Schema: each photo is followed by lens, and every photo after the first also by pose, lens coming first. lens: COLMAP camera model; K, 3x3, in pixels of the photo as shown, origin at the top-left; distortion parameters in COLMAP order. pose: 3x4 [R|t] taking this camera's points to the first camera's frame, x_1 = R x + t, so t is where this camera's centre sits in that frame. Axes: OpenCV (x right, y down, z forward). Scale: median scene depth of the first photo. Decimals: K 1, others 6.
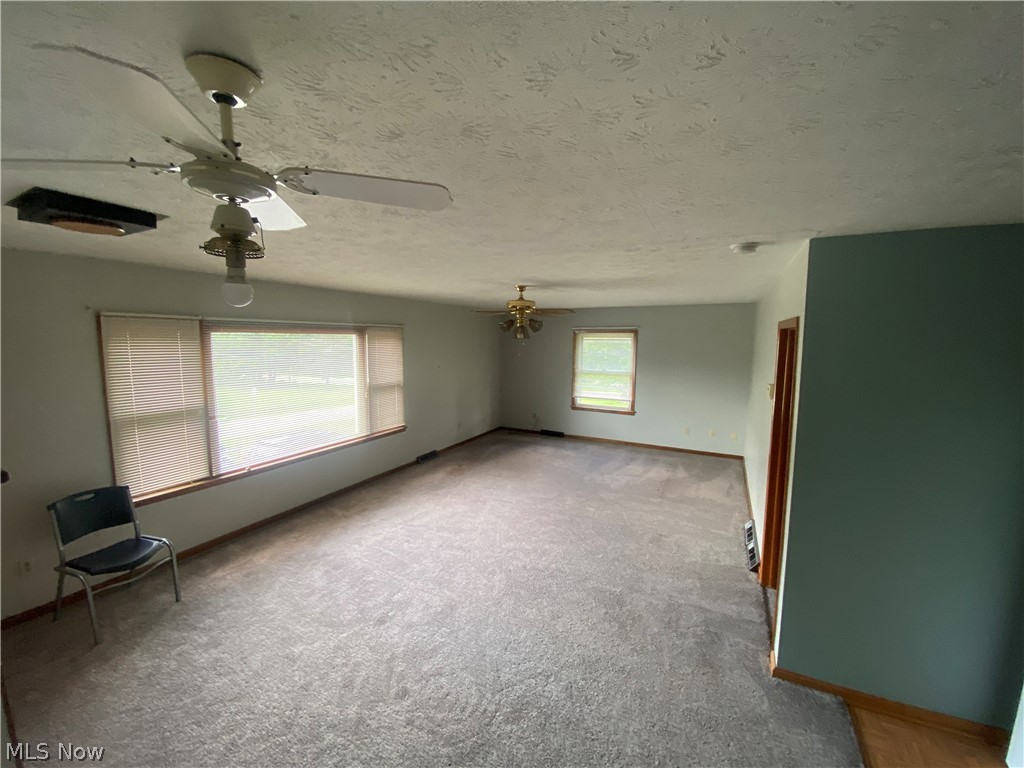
lens RADIAL K [[415.4, 0, 512.0], [0, 415.4, 384.0], [0, 0, 1]] dist [0.018406, -0.019273]
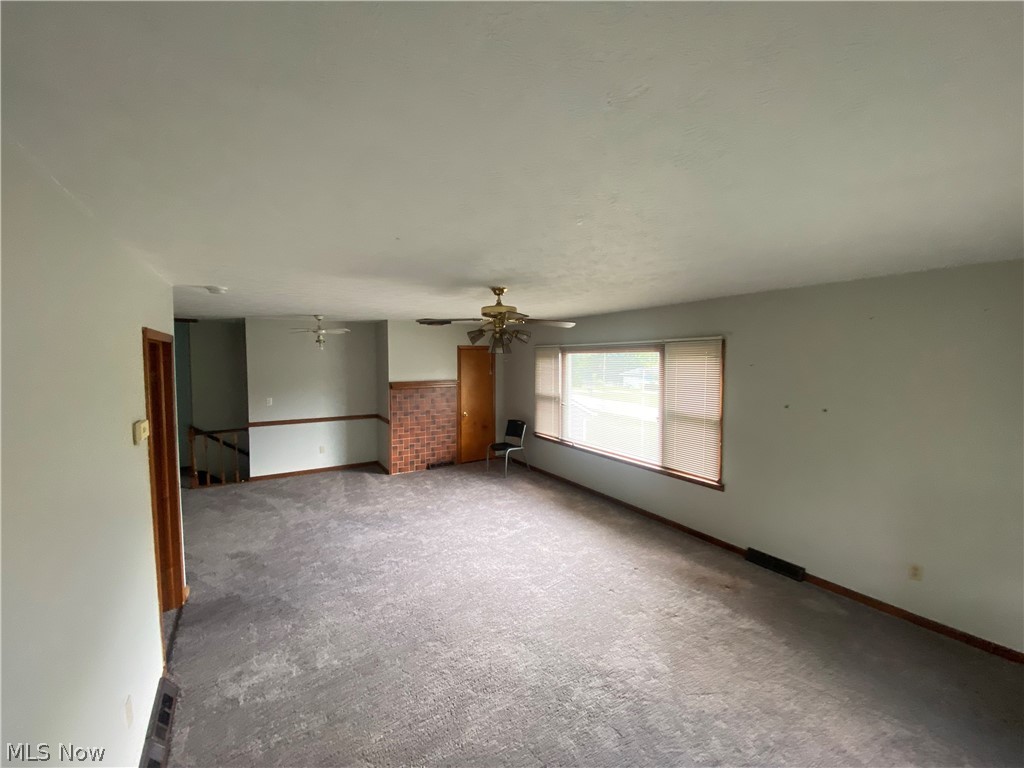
lens RADIAL K [[415.4, 0, 512.0], [0, 415.4, 384.0], [0, 0, 1]] dist [0.018406, -0.019273]
pose [[-0.529460, 0.054150, -0.846605, 0.538084], [-0.086893, 0.989250, 0.117616, -0.121297], [0.843873, 0.135837, -0.519063, 1.146818]]
